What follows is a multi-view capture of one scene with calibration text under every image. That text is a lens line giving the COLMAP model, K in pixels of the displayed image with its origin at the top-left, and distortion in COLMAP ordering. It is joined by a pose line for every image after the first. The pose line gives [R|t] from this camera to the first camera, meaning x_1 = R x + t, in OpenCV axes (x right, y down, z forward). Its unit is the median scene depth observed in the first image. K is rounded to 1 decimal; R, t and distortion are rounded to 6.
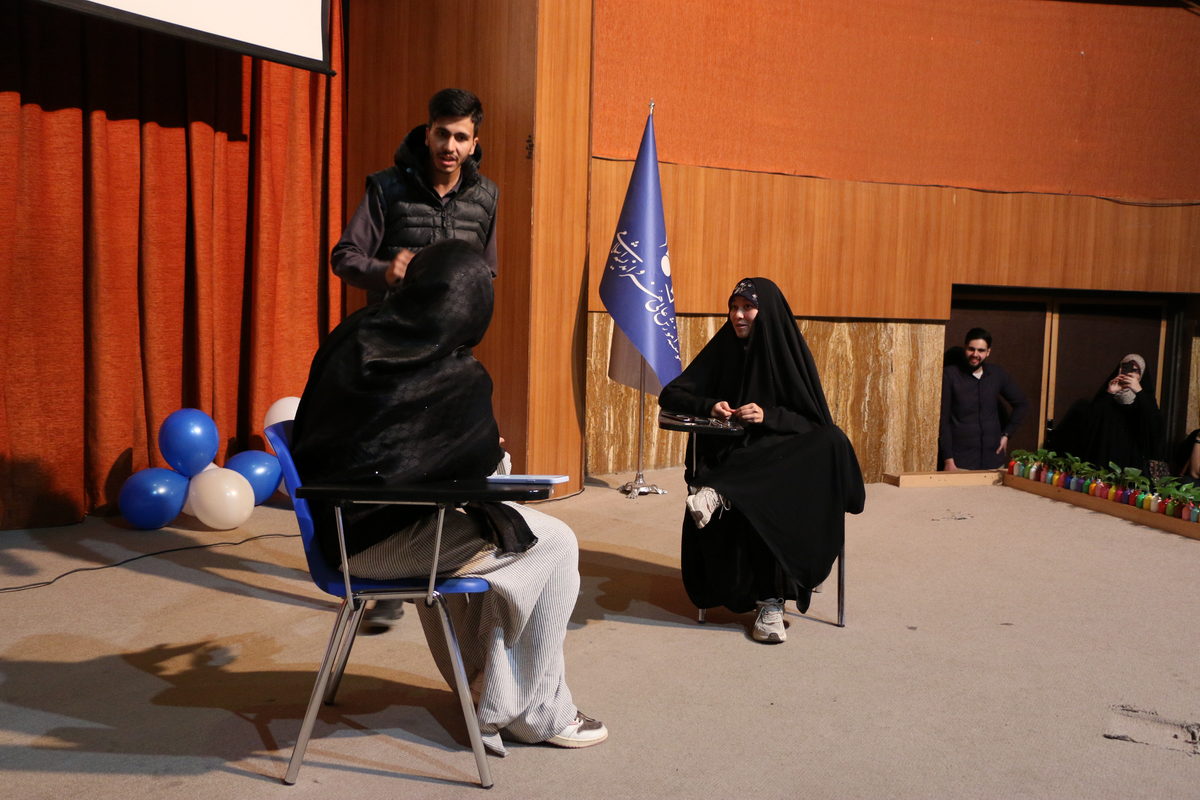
lens RADIAL K [[1138.4, 0, 603.8], [0, 1138.4, 393.2], [0, 0, 1]] dist [-0.057403, 0.000000]
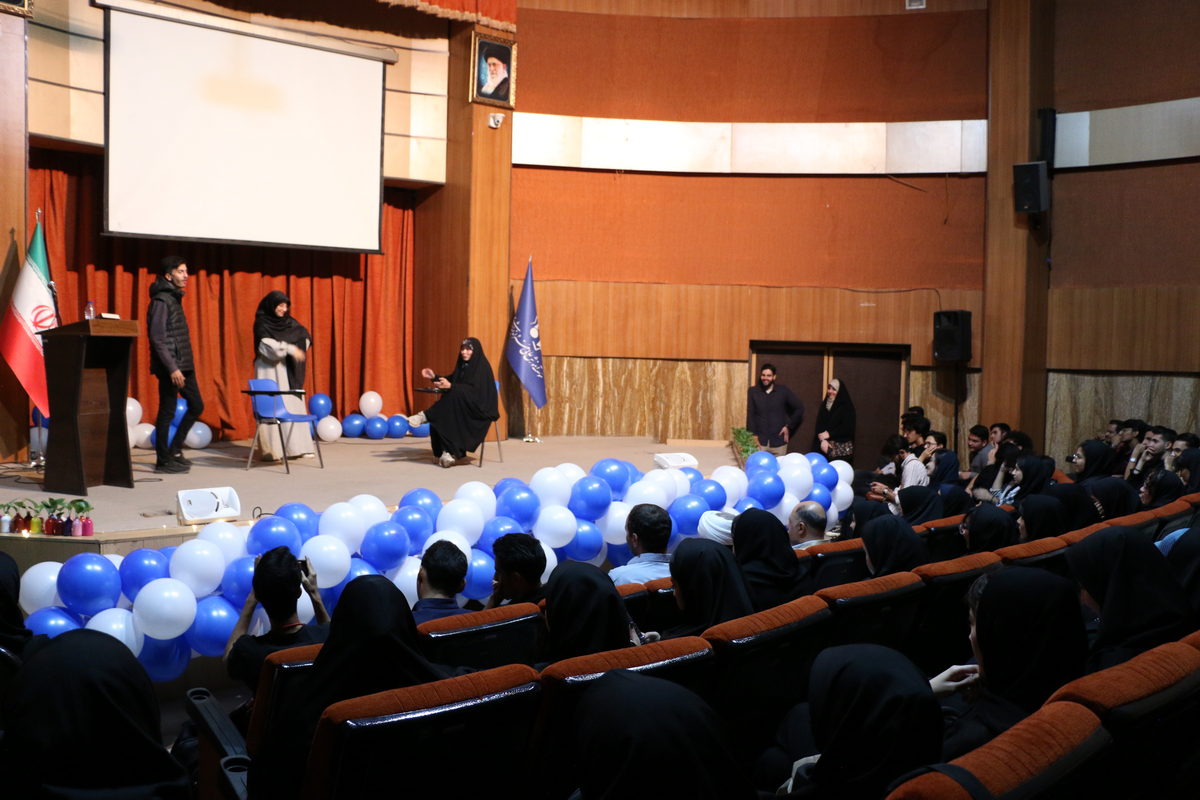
lens RADIAL K [[1023.9, 0, 599.0], [0, 1023.9, 404.5], [0, 0, 1]] dist [-0.120996, 0.079583]
pose [[0.932847, 0.012836, -0.360043, 0.673577], [-0.026569, 0.999095, -0.033220, 0.064297], [0.359291, 0.040555, 0.932344, -0.573136]]
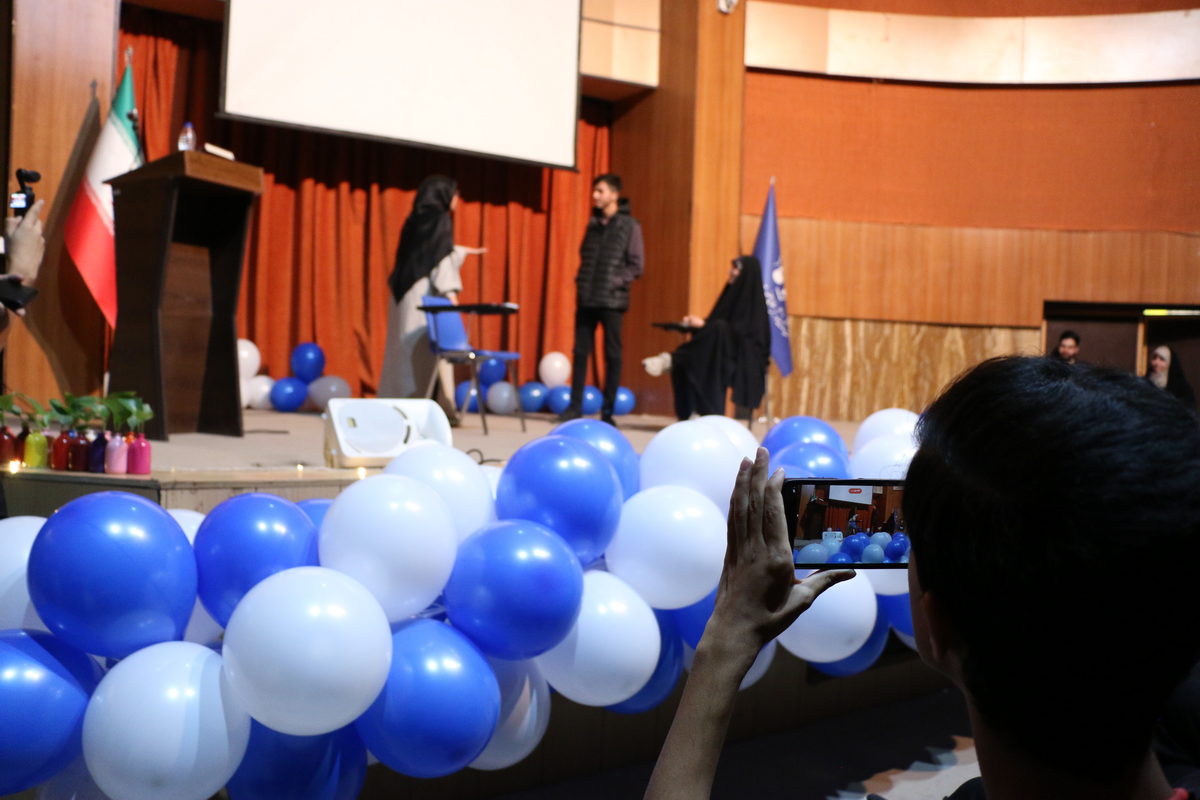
lens RADIAL K [[974.5, 0, 600.8], [0, 974.5, 401.5], [0, 0, 1]] dist [-0.117104, 0.050885]
pose [[0.898904, 0.016201, -0.437846, 0.336224], [-0.053686, 0.995859, -0.073371, 0.137685], [0.434844, 0.089459, 0.896051, -0.239066]]
